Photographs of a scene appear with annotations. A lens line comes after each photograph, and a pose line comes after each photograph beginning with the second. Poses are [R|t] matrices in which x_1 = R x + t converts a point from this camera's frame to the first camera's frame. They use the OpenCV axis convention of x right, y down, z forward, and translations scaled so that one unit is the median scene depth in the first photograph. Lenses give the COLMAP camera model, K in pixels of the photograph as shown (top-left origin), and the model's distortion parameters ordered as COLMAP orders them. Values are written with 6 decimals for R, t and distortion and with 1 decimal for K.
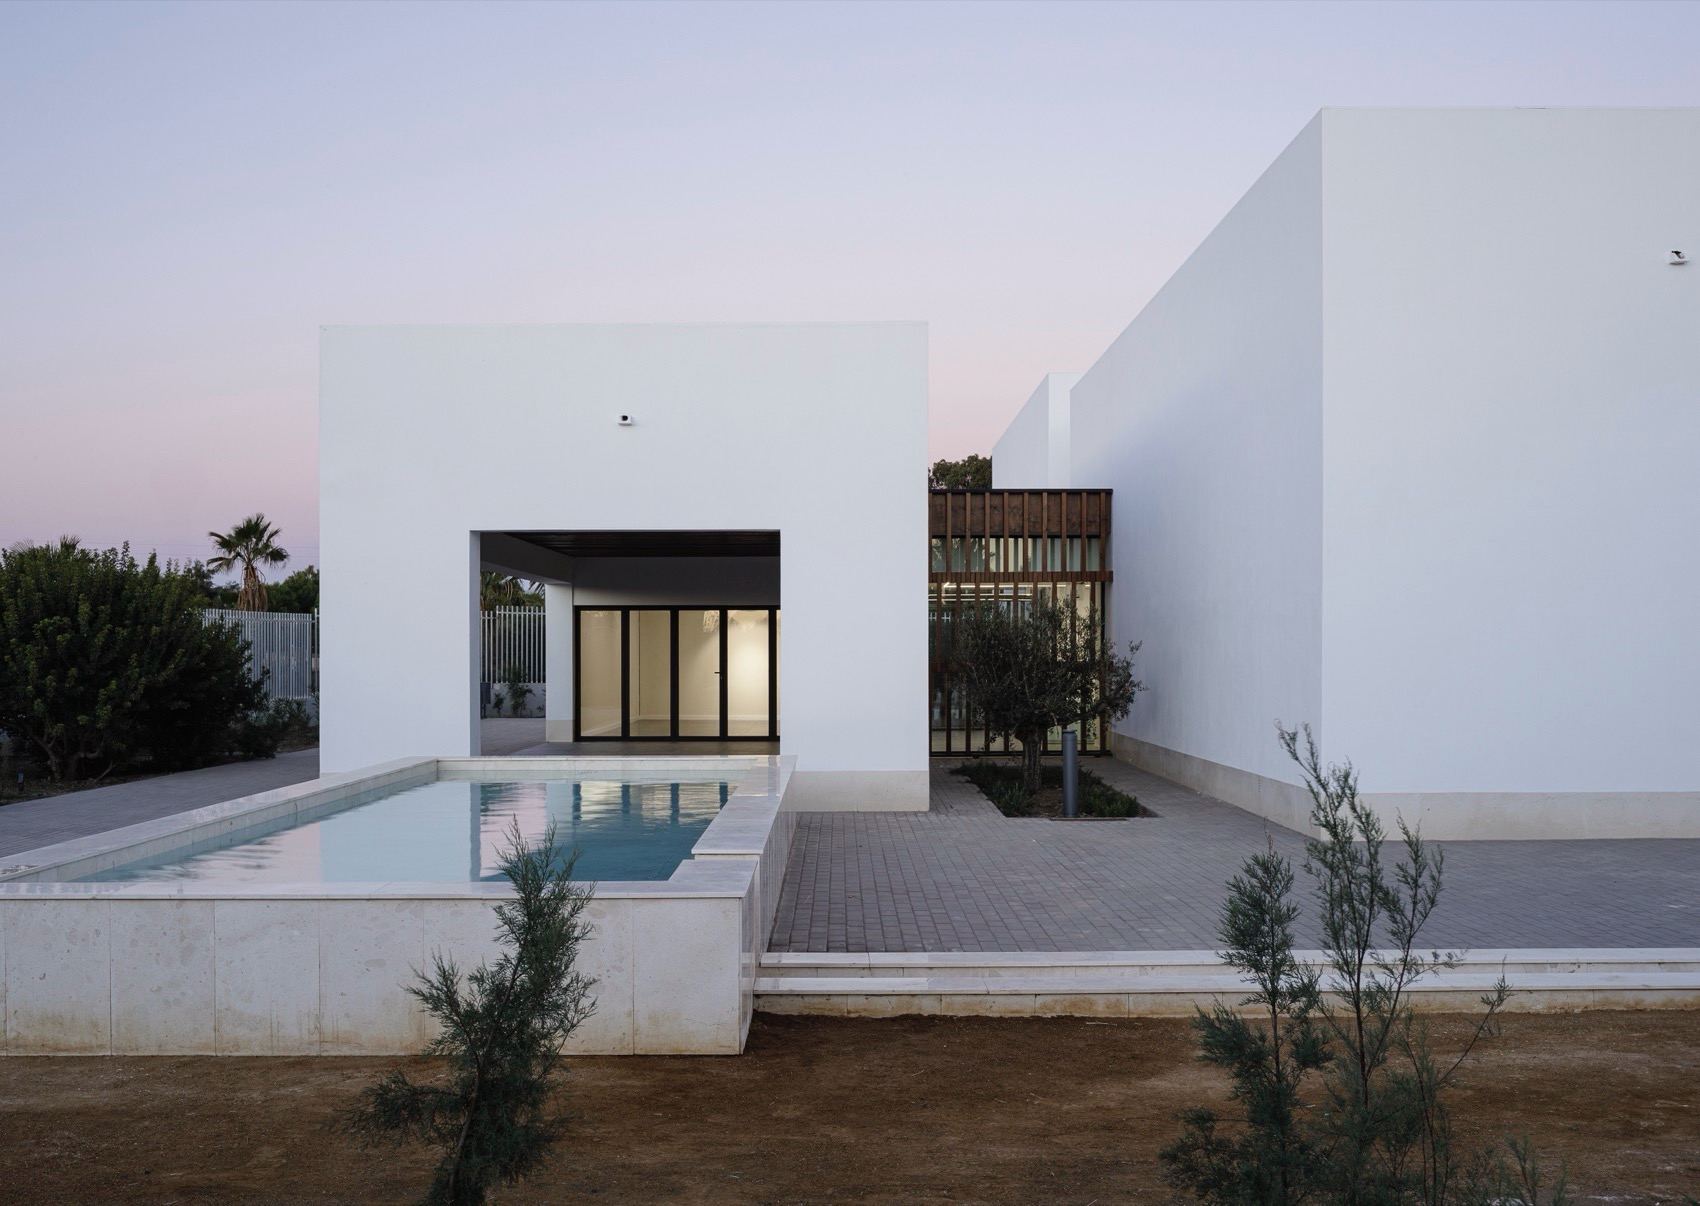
lens RADIAL K [[1736.3, 0, 846.3], [0, 1736.3, 676.6], [0, 0, 1]] dist [-0.014147, 0.011944]
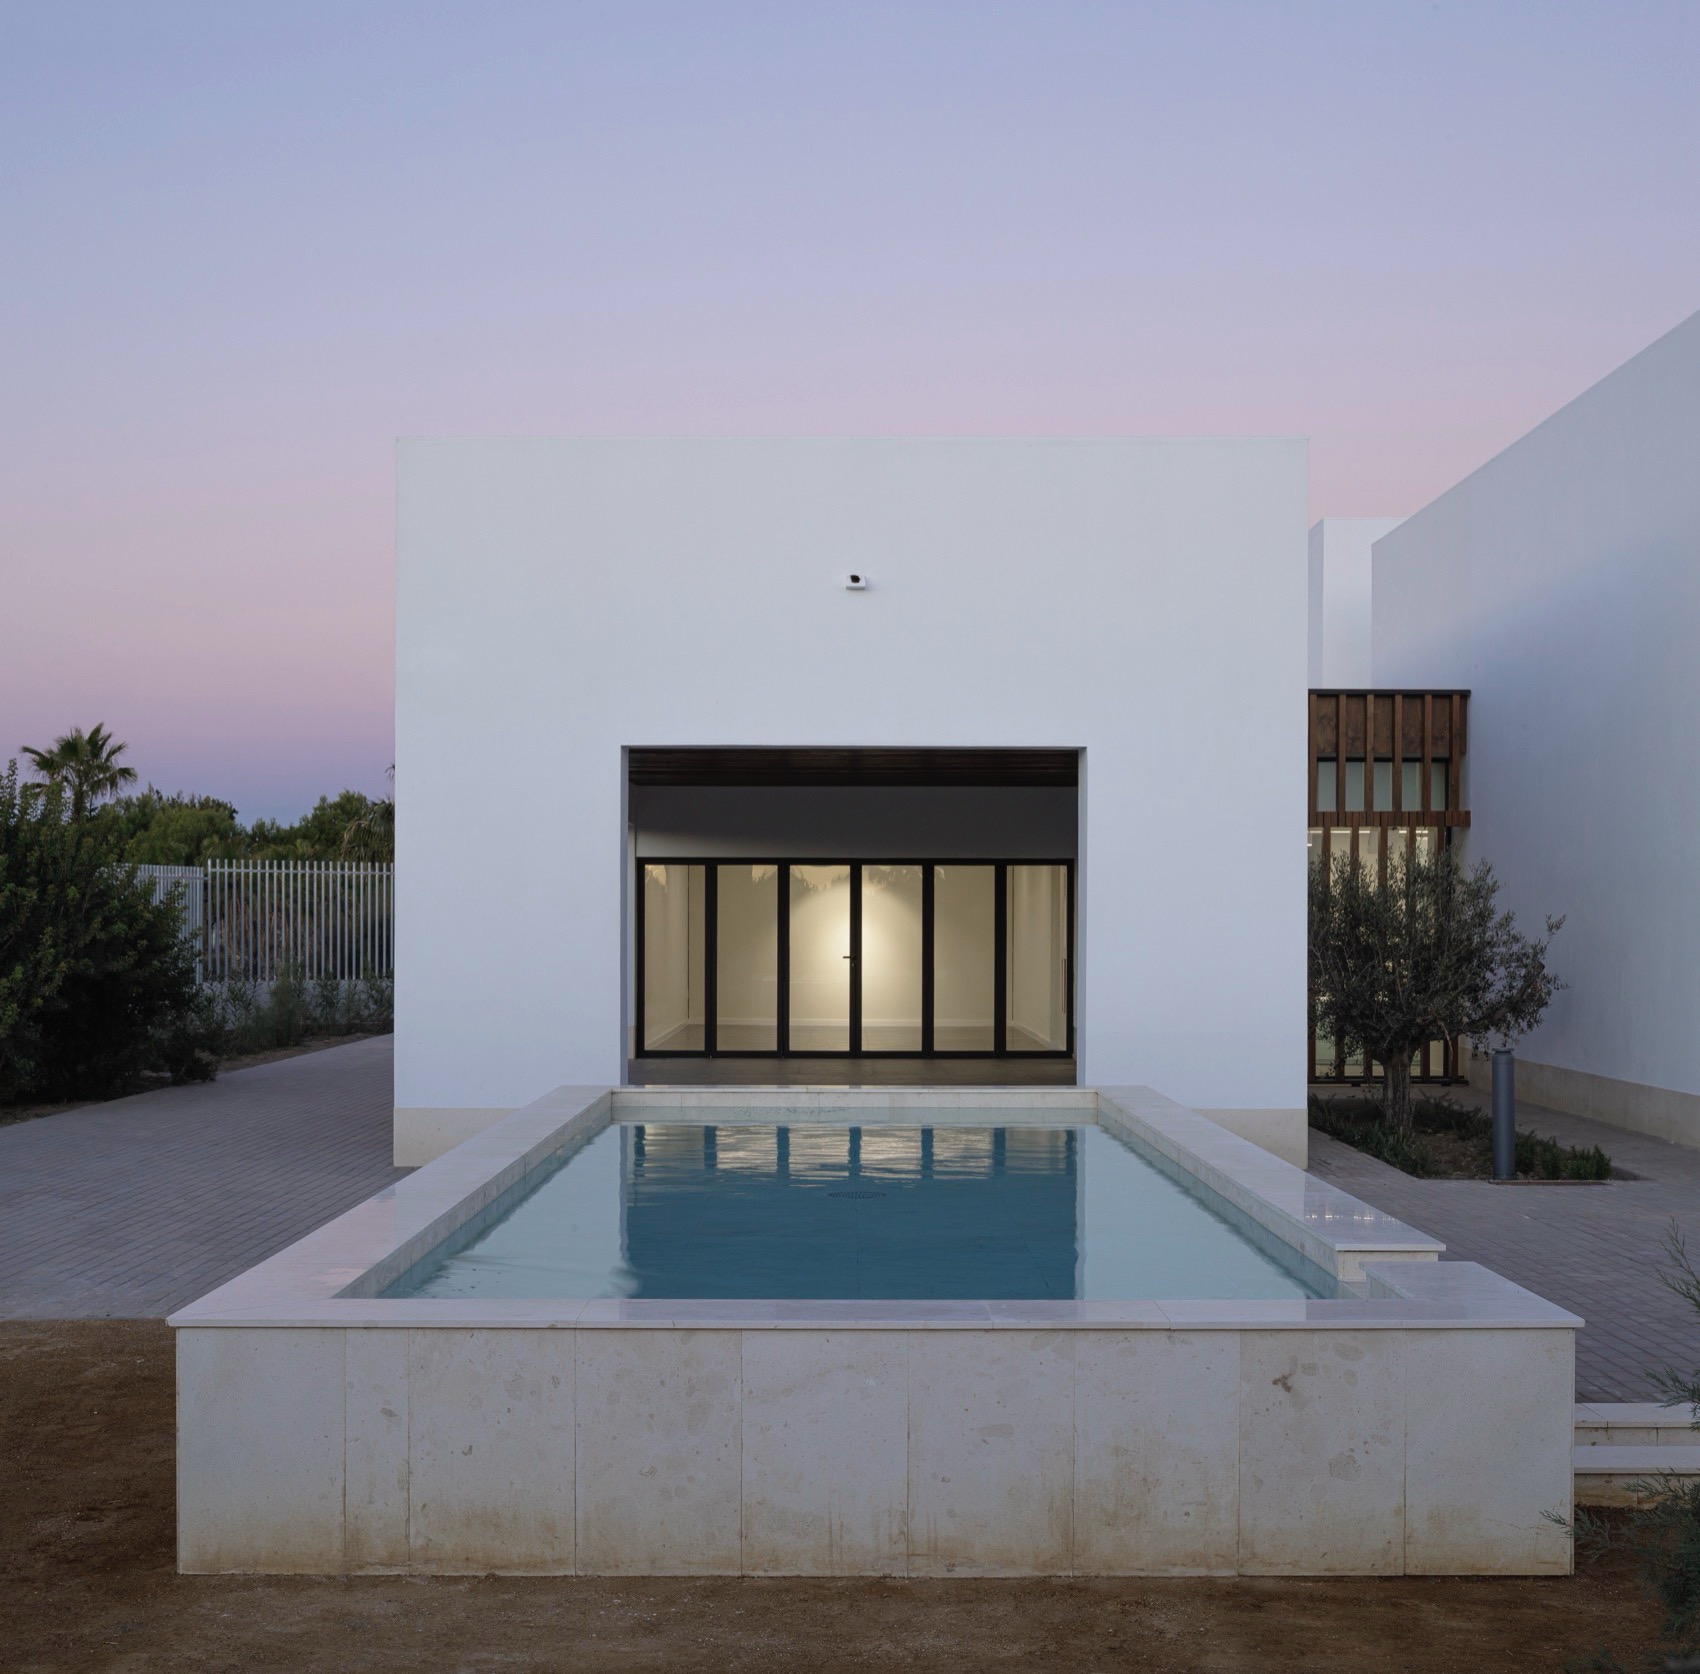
lens RADIAL K [[2509.0, 0, 849.9], [0, 2509.0, 959.1], [0, 0, 1]] dist [-0.037631, 0.019745]
pose [[0.999971, 0.004786, 0.006003, -0.114615], [-0.004785, 0.999989, -0.000259, -0.002089], [-0.006004, 0.000231, 0.999982, 0.030460]]
